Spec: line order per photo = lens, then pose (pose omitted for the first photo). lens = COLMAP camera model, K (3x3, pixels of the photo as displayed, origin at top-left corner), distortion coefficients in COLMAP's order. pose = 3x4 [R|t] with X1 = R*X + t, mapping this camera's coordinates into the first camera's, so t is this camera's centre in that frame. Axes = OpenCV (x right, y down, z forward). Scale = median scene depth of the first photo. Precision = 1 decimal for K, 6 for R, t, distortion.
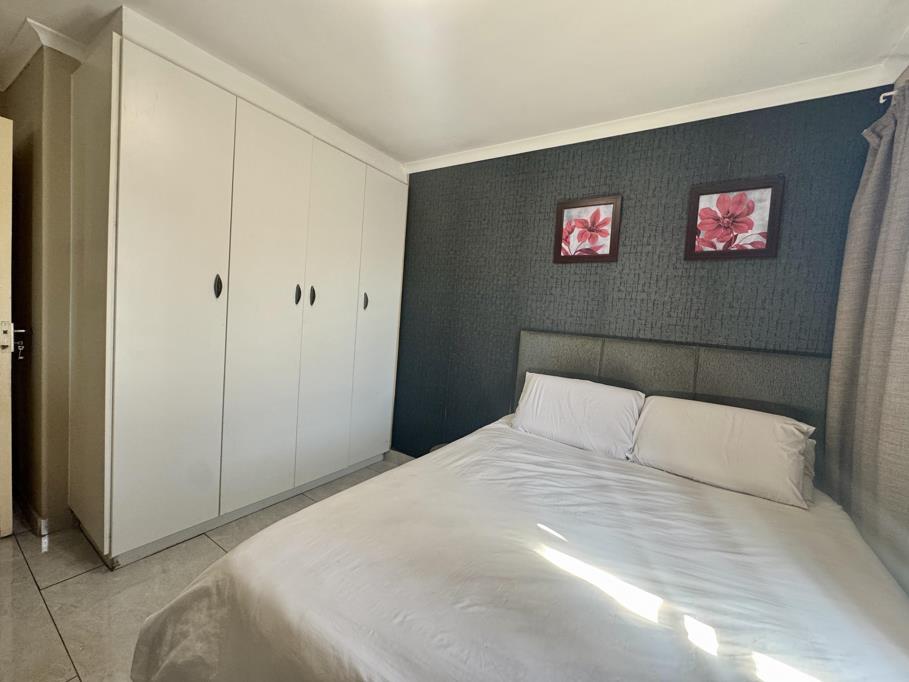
lens RADIAL K [[362.6, 0, 453.0], [0, 362.6, 336.5], [0, 0, 1]] dist [-0.000442, -0.000278]
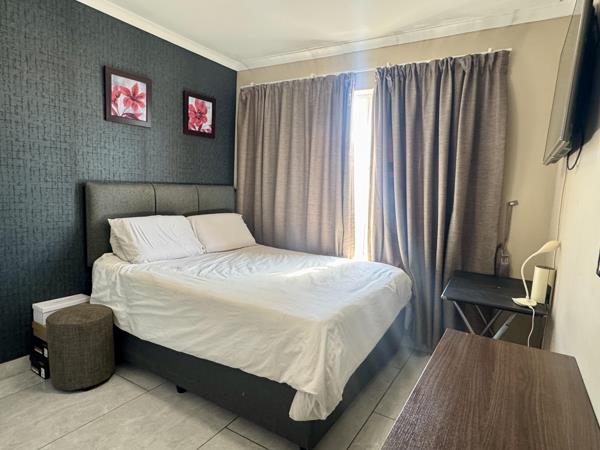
lens RADIAL K [[376.5, 0, 296.9], [0, 376.5, 229.1], [0, 0, 1]] dist [0.004348, 0.001175]
pose [[-0.051274, -0.178386, 0.982624, -1.042968], [0.040923, 0.982716, 0.180538, -0.063065], [-0.997846, 0.049469, -0.043088, 0.518006]]
